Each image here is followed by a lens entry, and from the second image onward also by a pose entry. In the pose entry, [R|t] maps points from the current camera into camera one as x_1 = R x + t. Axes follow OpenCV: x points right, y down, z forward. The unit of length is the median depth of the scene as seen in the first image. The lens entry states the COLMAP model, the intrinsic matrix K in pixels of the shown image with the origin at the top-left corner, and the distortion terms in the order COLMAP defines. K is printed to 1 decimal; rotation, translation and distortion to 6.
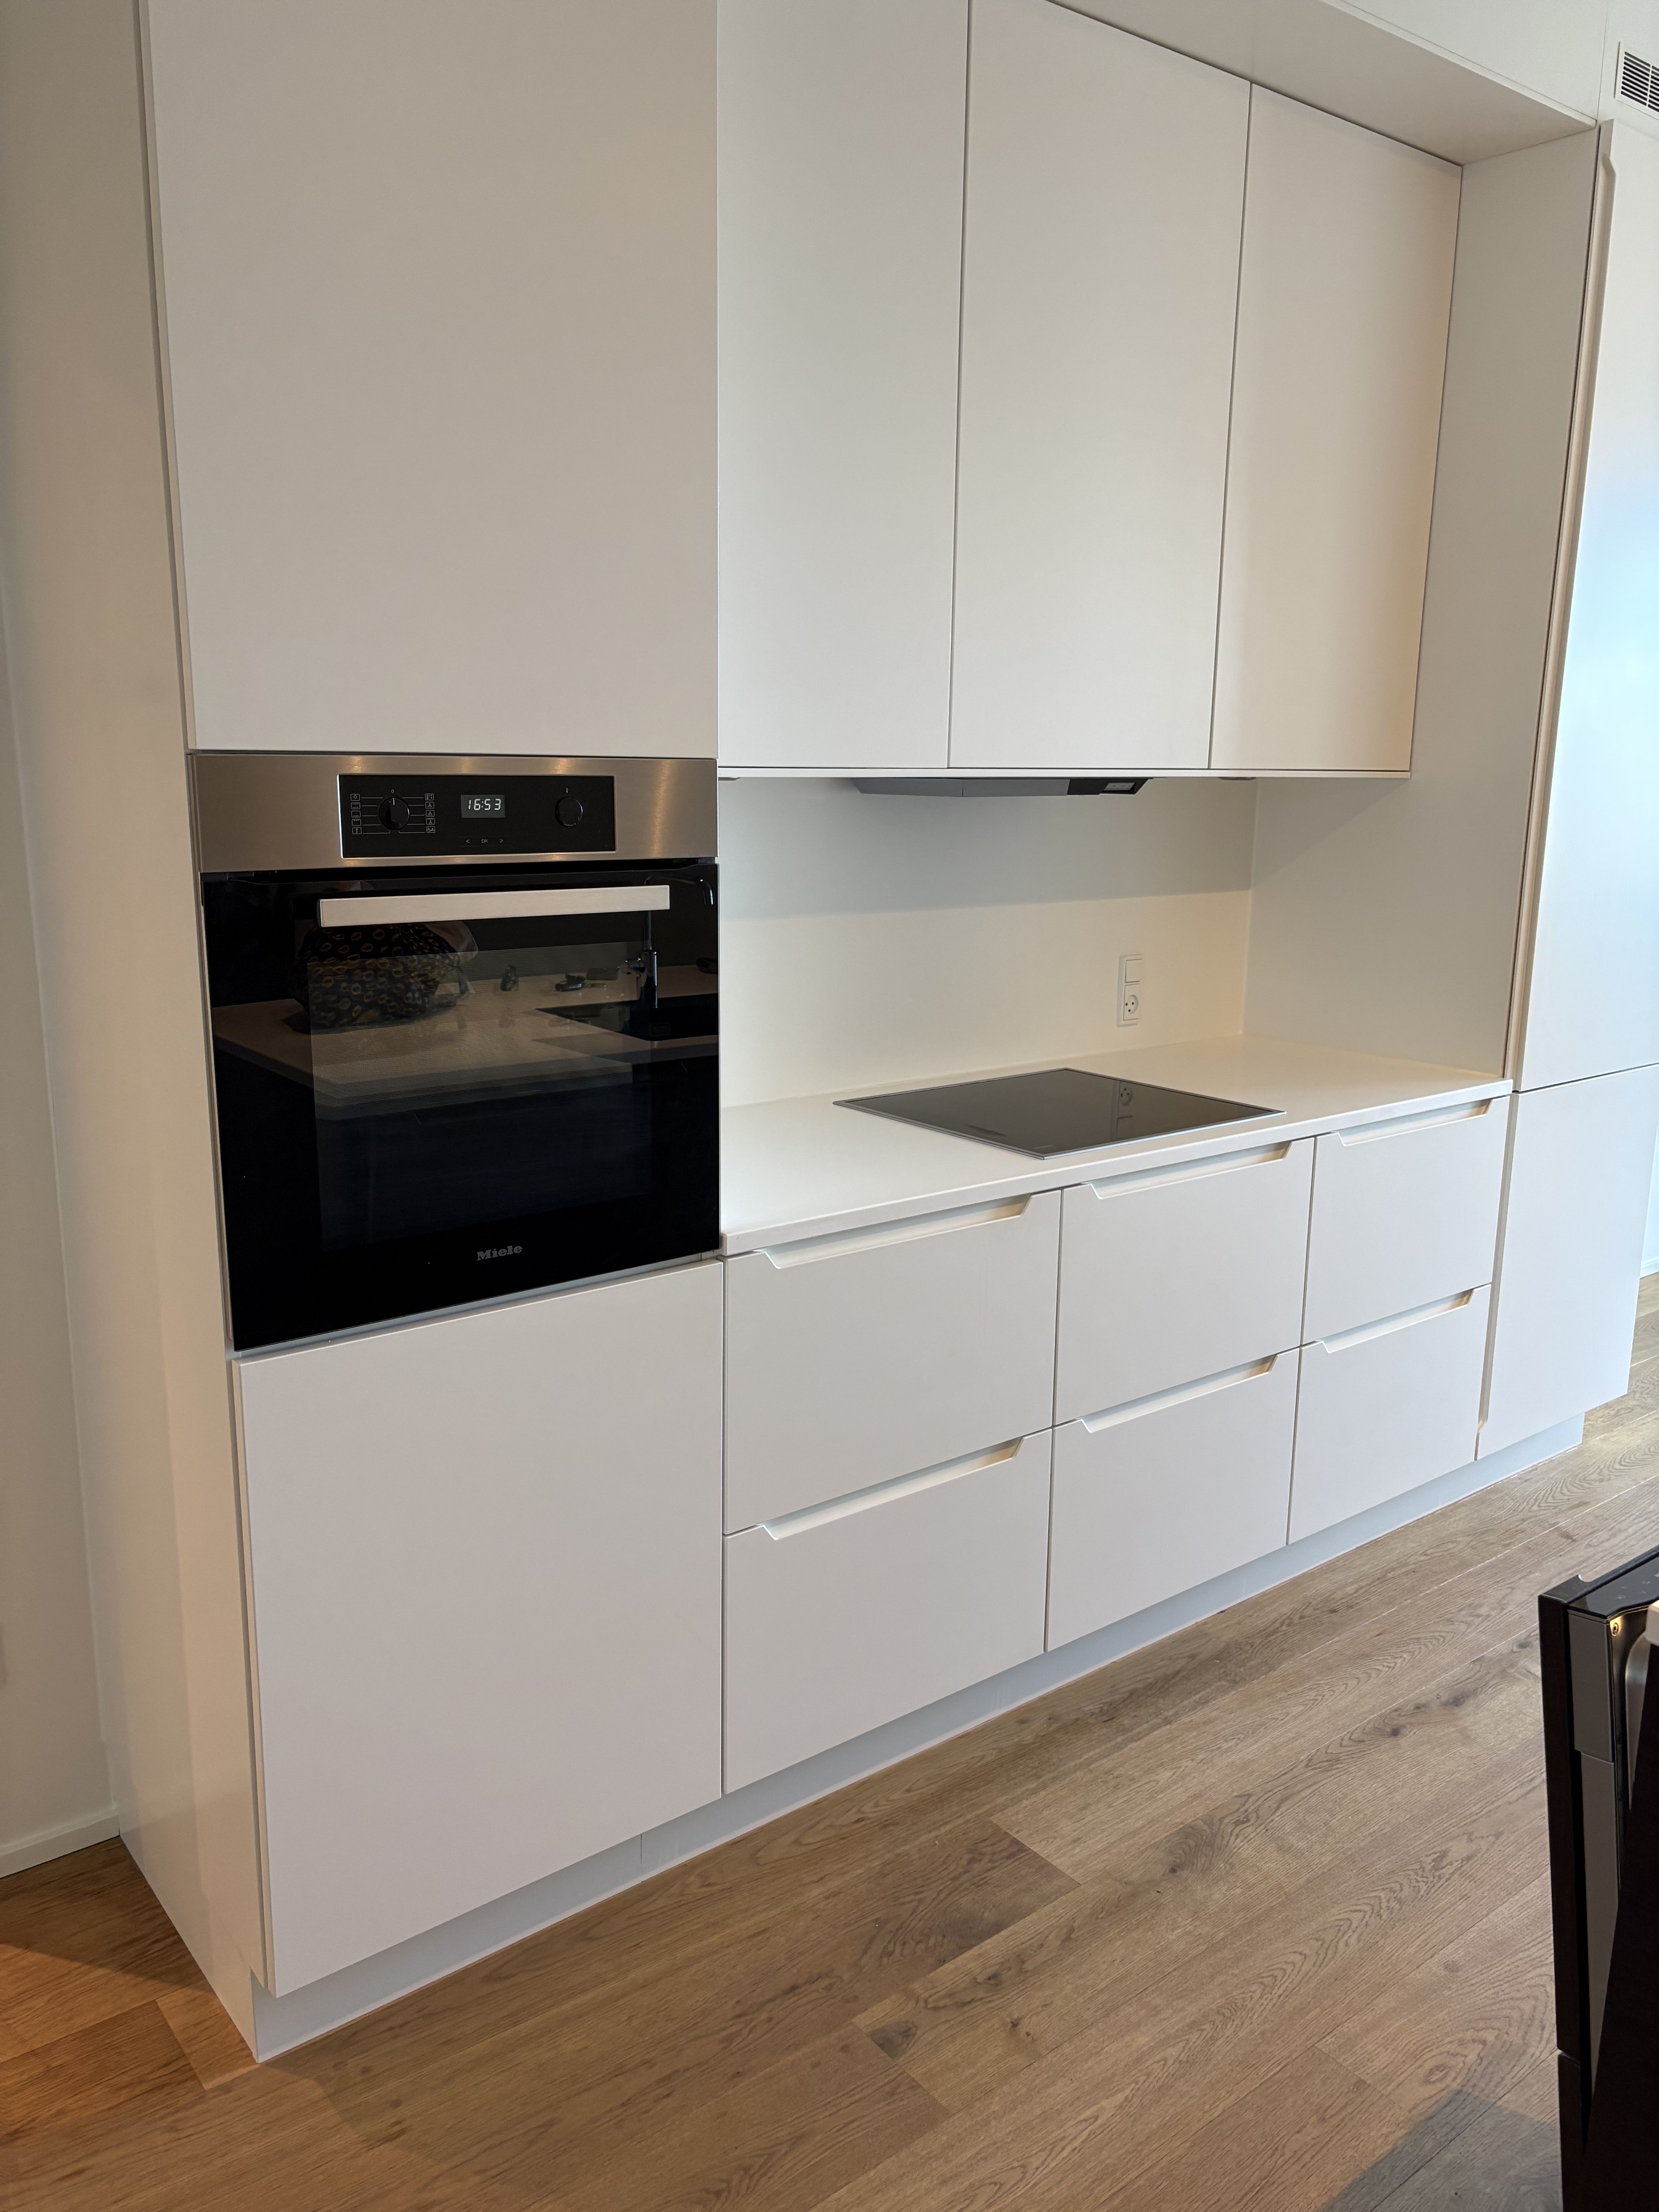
lens RADIAL K [[1709.9, 0, 809.6], [0, 1709.9, 1127.3], [0, 0, 1]] dist [0.072245, -0.054218]
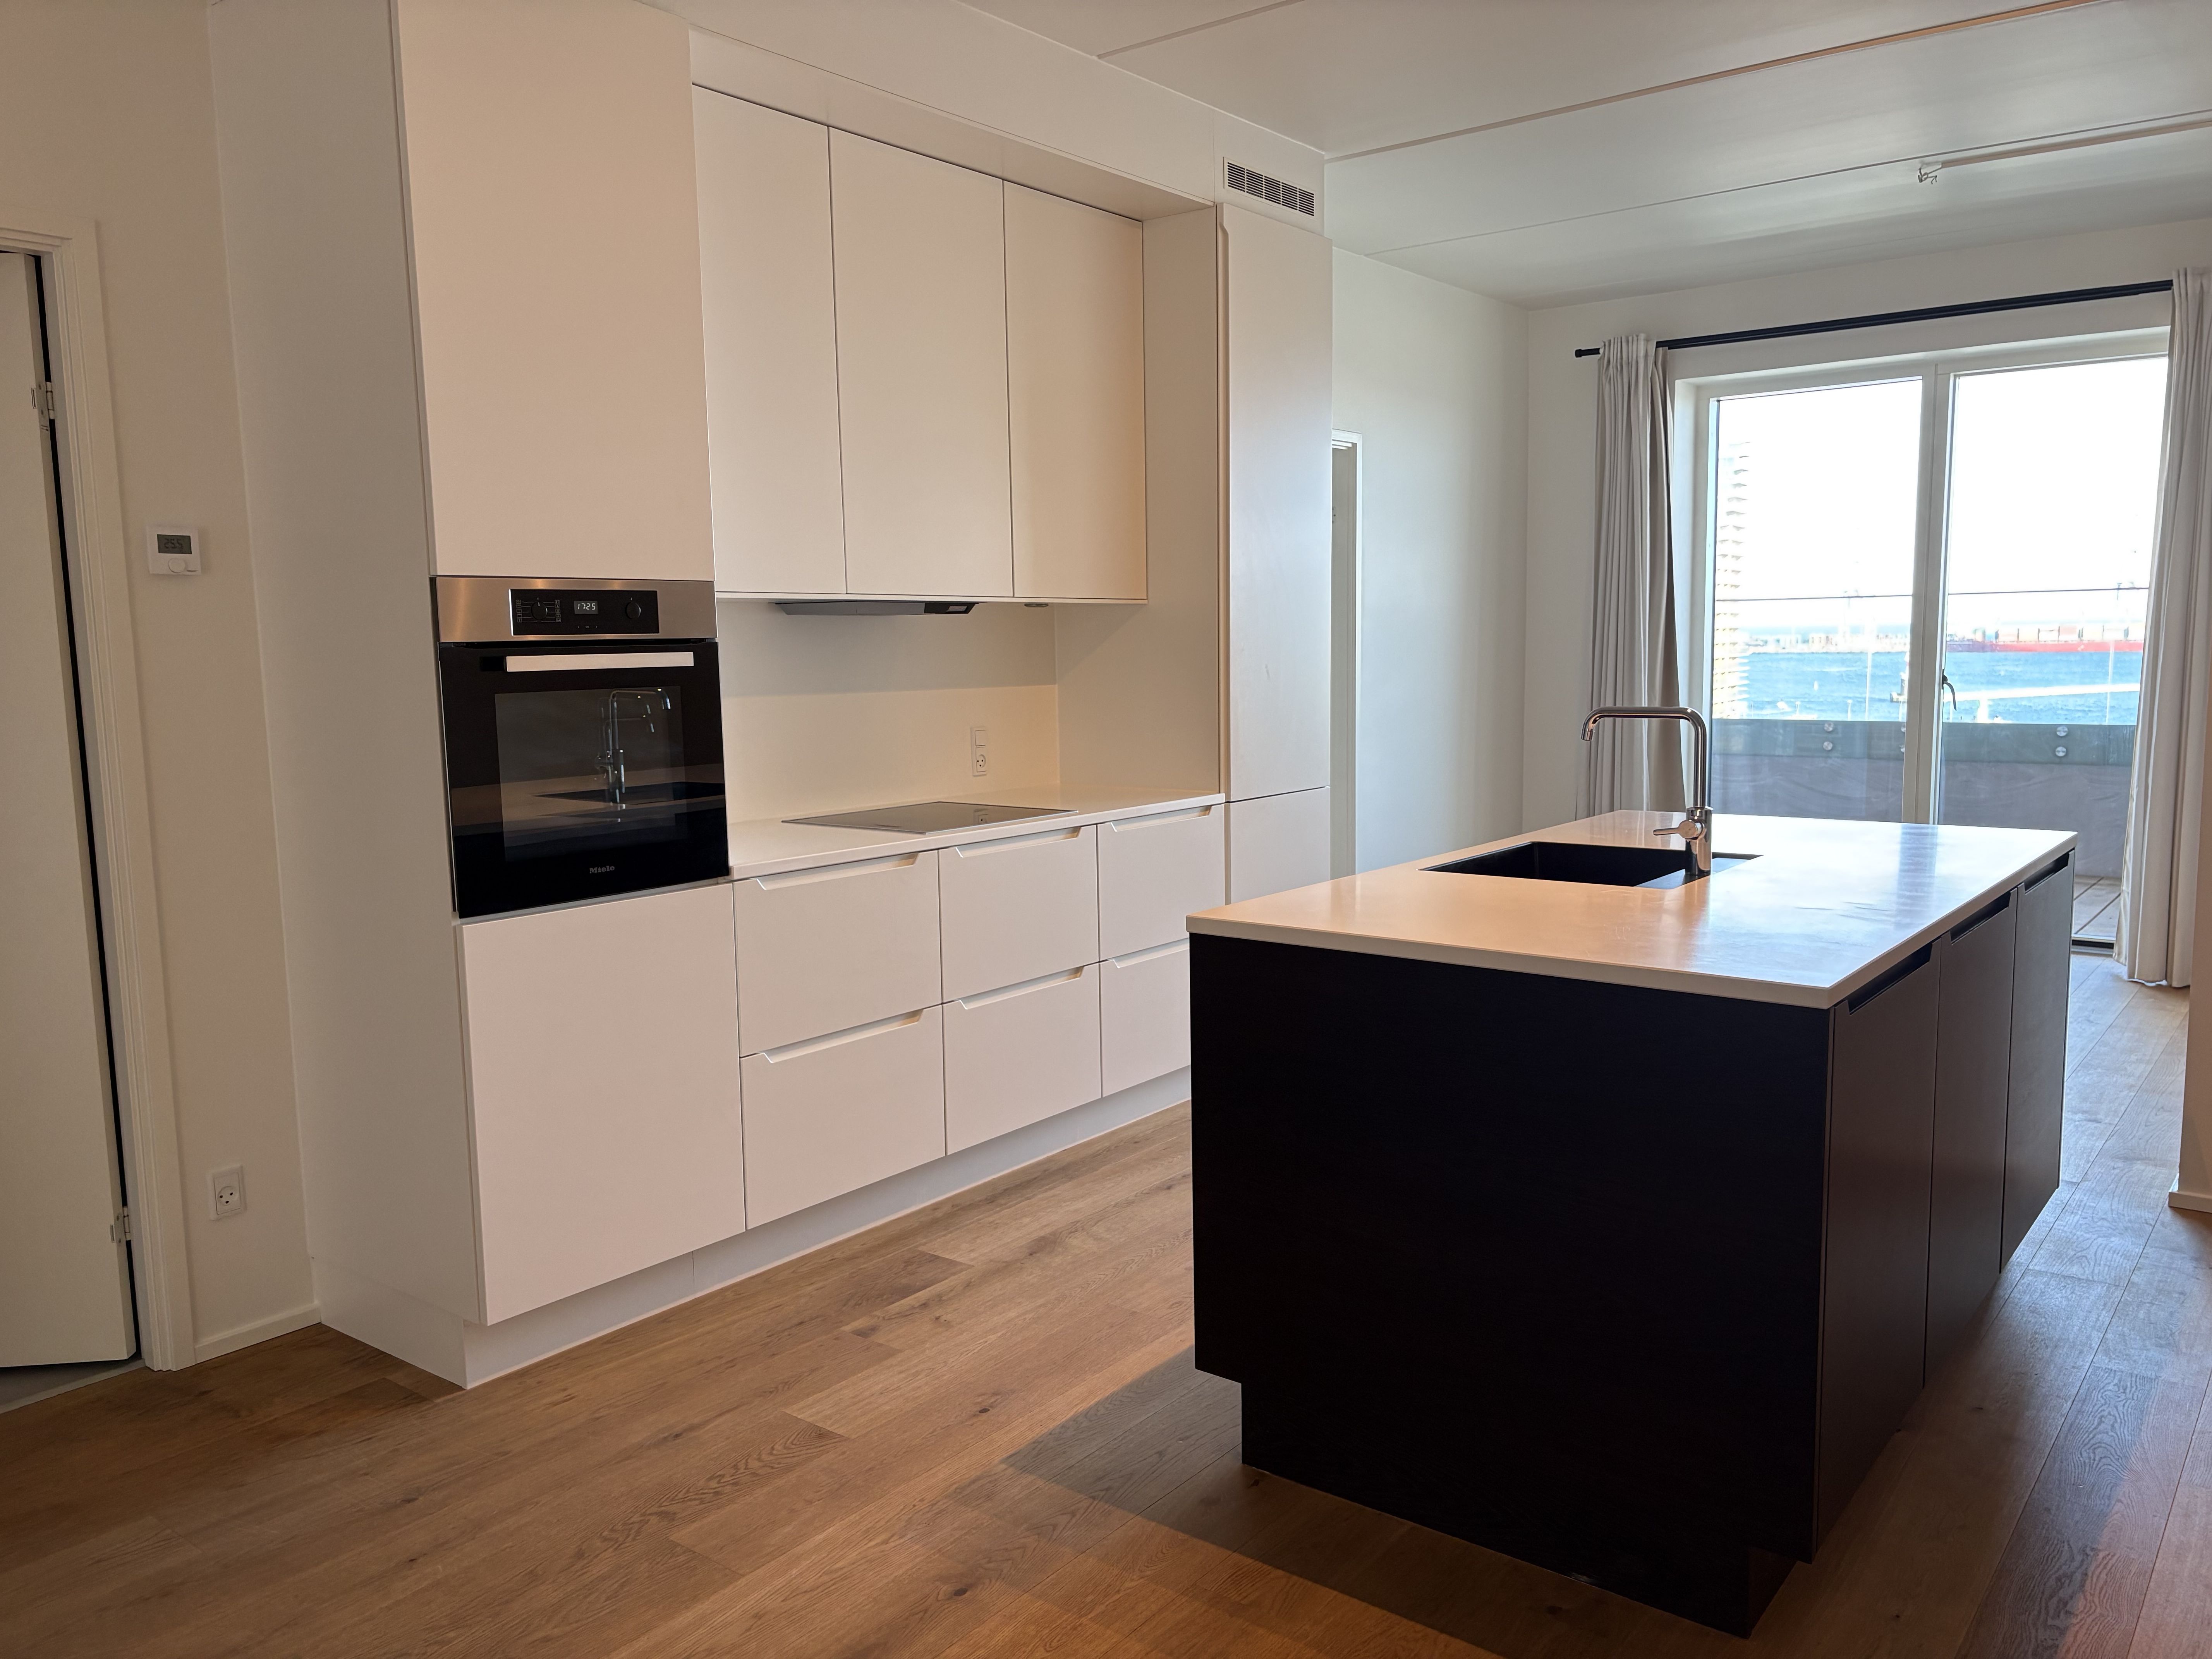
lens RADIAL K [[1709.9, 0, 1101.9], [0, 1709.9, 836.5], [0, 0, 1]] dist [0.072245, -0.054218]
pose [[0.970639, -0.057057, 0.233675, -0.079554], [0.079014, 0.993183, -0.085703, 0.183365], [-0.227192, 0.101651, 0.968530, -0.615924]]
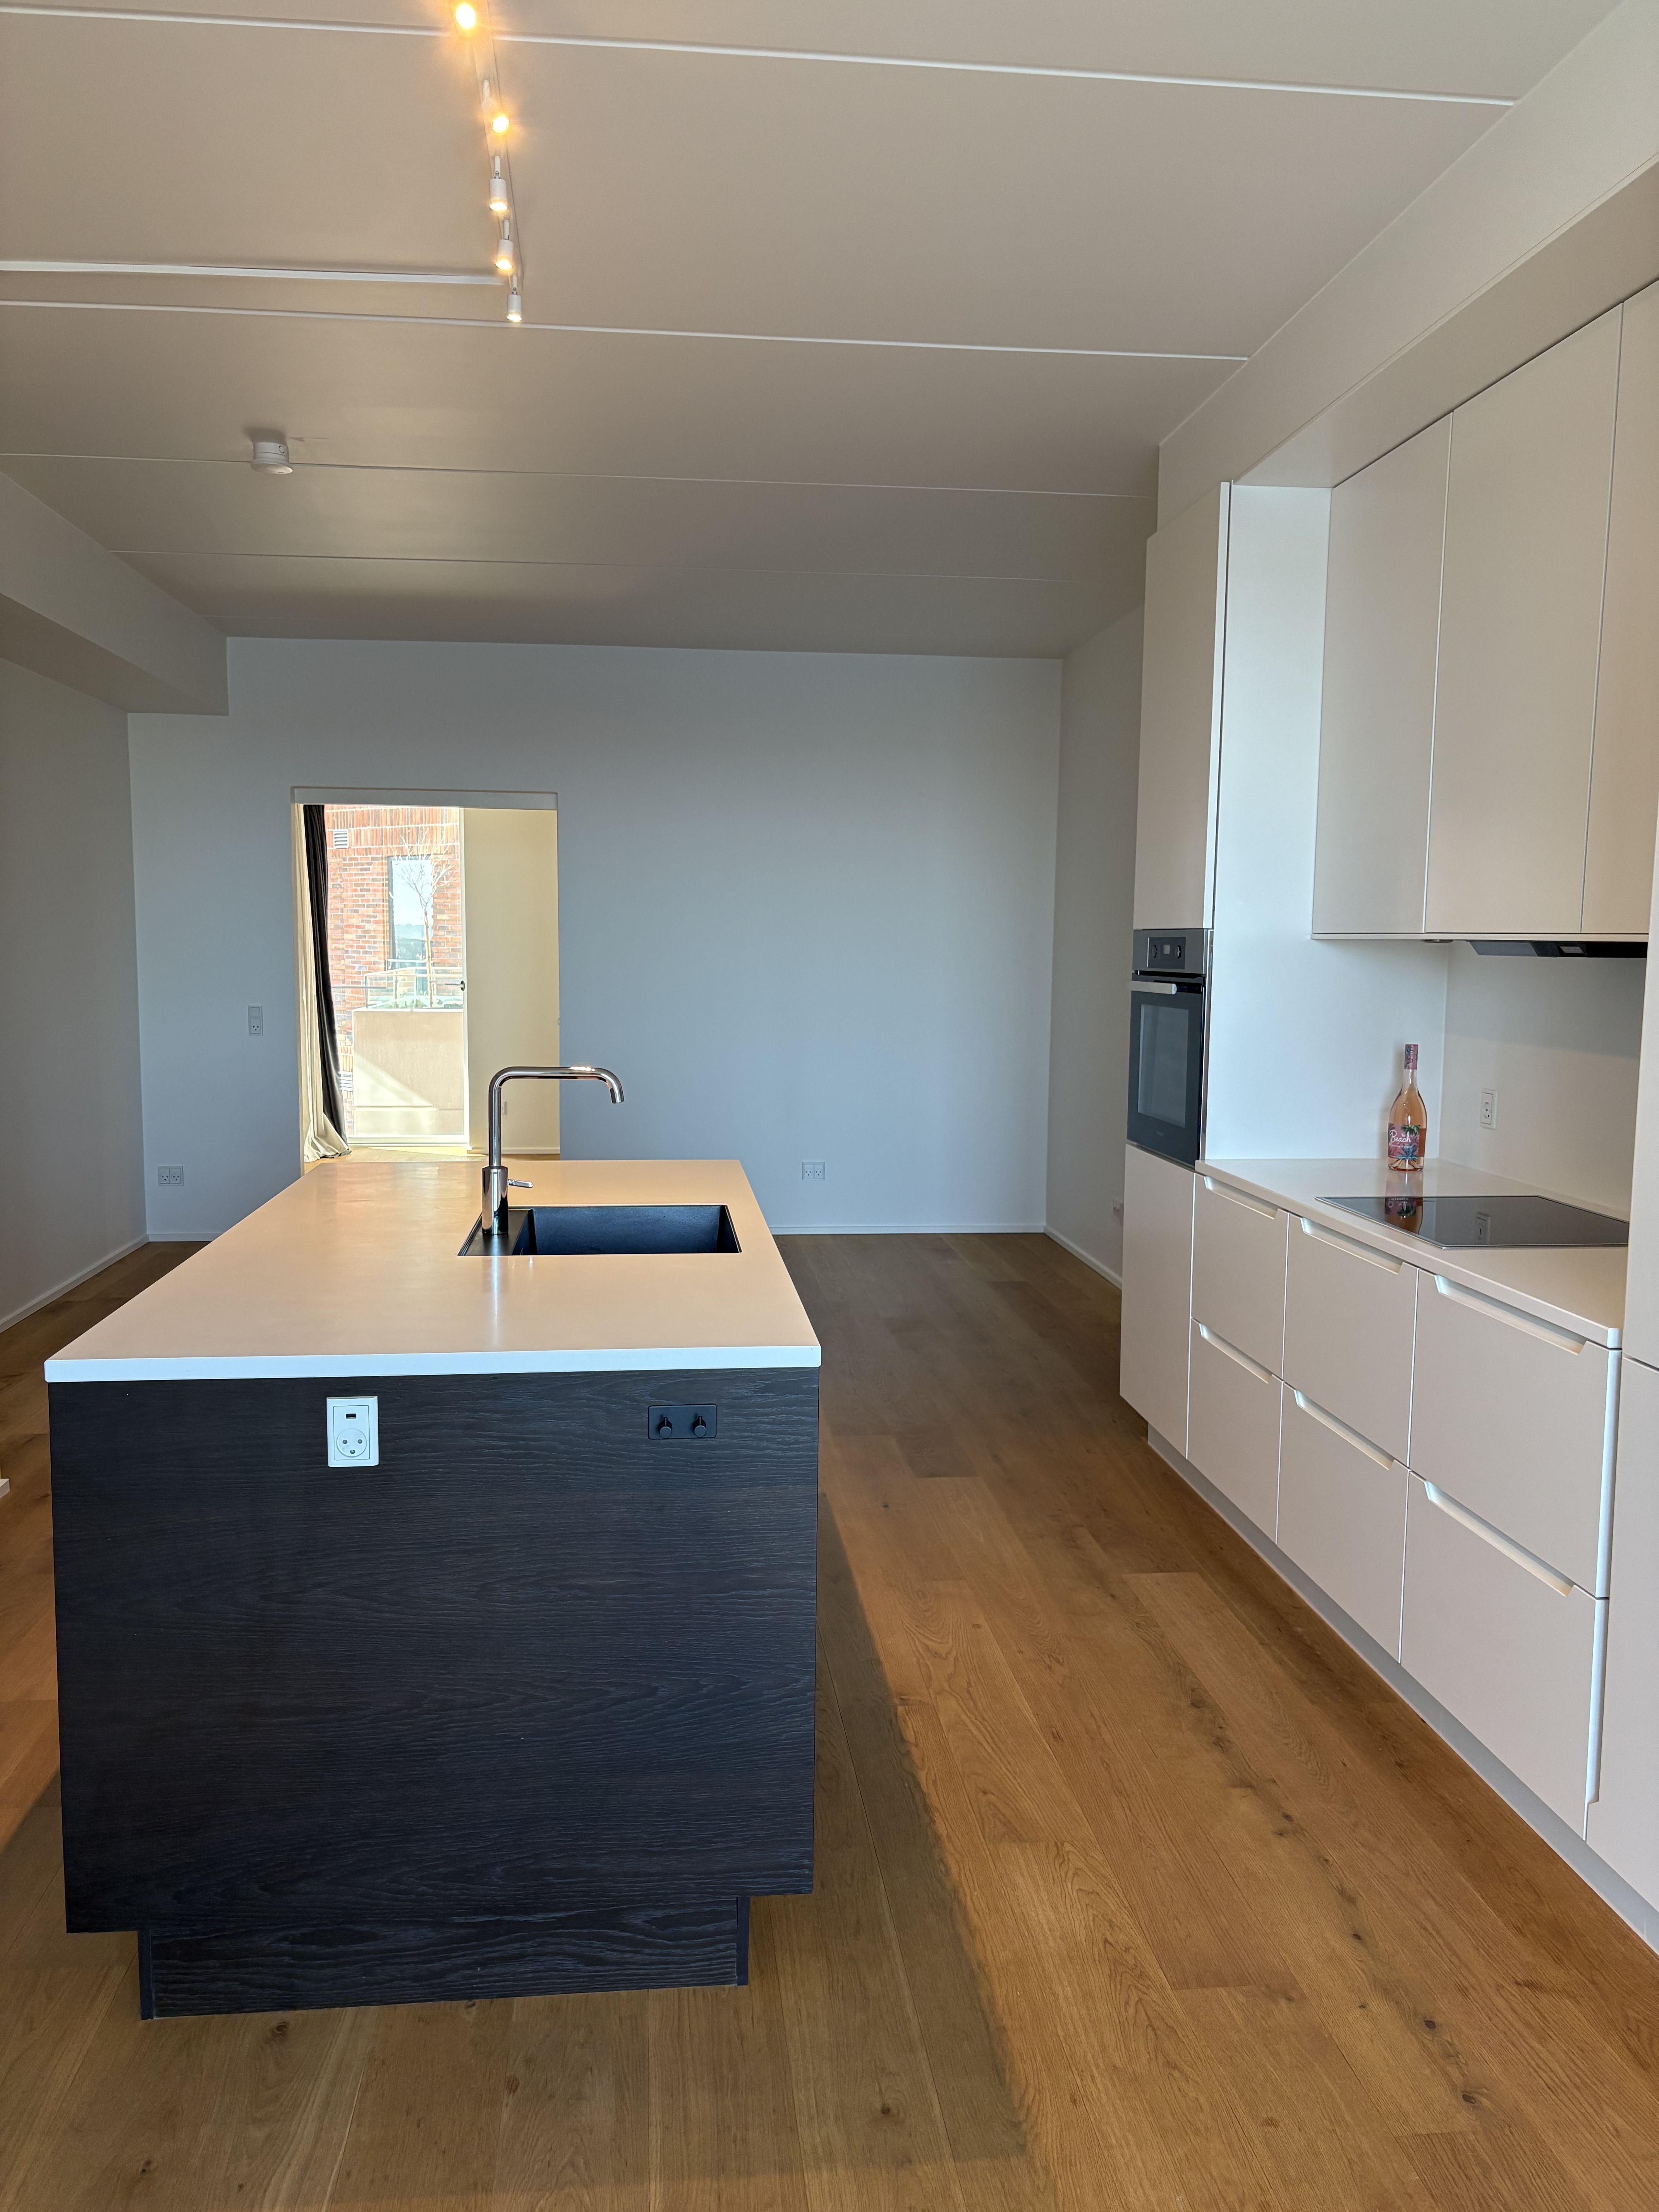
lens RADIAL K [[1709.9, 0, 826.6], [0, 1709.9, 1106.4], [0, 0, 1]] dist [0.072245, -0.054218]
pose [[-0.540499, 0.064104, -0.838899, 1.688240], [-0.196173, 0.960008, 0.199753, -0.283837], [0.818154, 0.272536, -0.506308, 1.479549]]
